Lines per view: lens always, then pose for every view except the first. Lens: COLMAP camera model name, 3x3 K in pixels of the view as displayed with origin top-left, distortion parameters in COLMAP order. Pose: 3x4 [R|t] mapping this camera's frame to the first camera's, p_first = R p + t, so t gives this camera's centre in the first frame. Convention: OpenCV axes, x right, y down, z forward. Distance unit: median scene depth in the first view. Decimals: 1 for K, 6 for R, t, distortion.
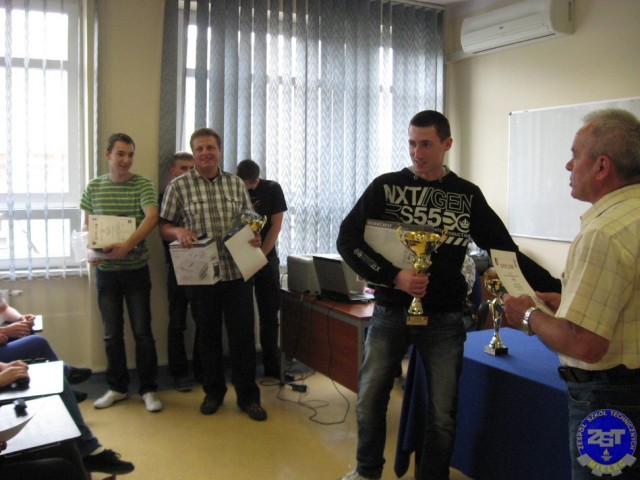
lens RADIAL K [[690.7, 0, 318.2], [0, 690.7, 236.3], [0, 0, 1]] dist [-0.091216, 0.000000]
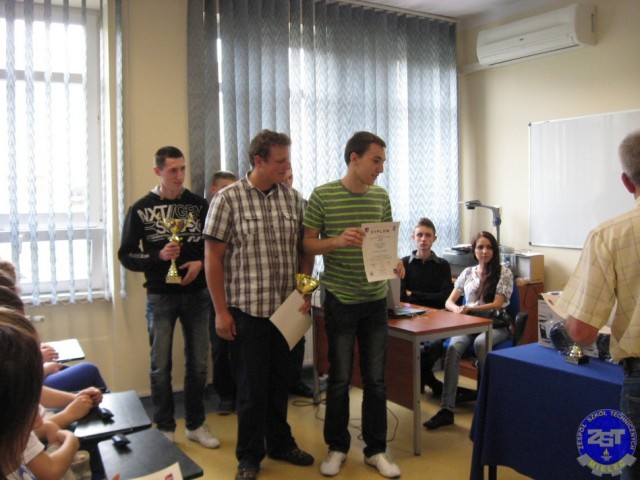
lens RADIAL K [[690.7, 0, 315.9], [0, 690.7, 234.2], [0, 0, 1]] dist [-0.091216, 0.000000]
pose [[0.997813, -0.022408, 0.062179, -0.103475], [0.023960, 0.999417, -0.024320, -0.001504], [-0.061598, 0.025757, 0.997769, 0.021927]]
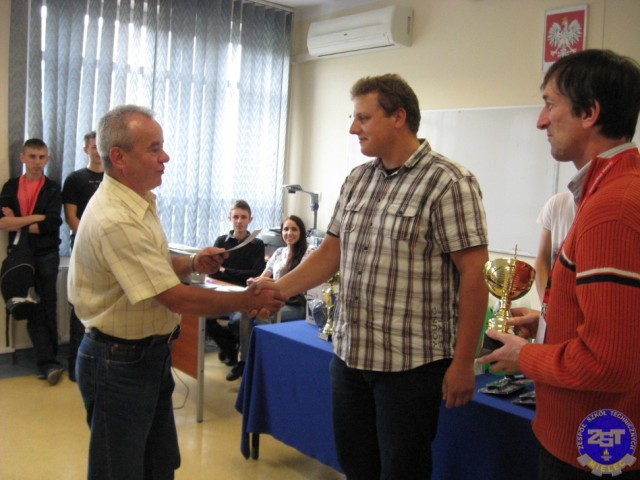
lens RADIAL K [[690.7, 0, 318.7], [0, 690.7, 236.6], [0, 0, 1]] dist [-0.091216, 0.000000]
pose [[0.972817, 0.031145, 0.229470, -0.005589], [-0.033358, 0.999427, 0.005770, 0.001608], [-0.229159, -0.013268, 0.973299, -0.028498]]
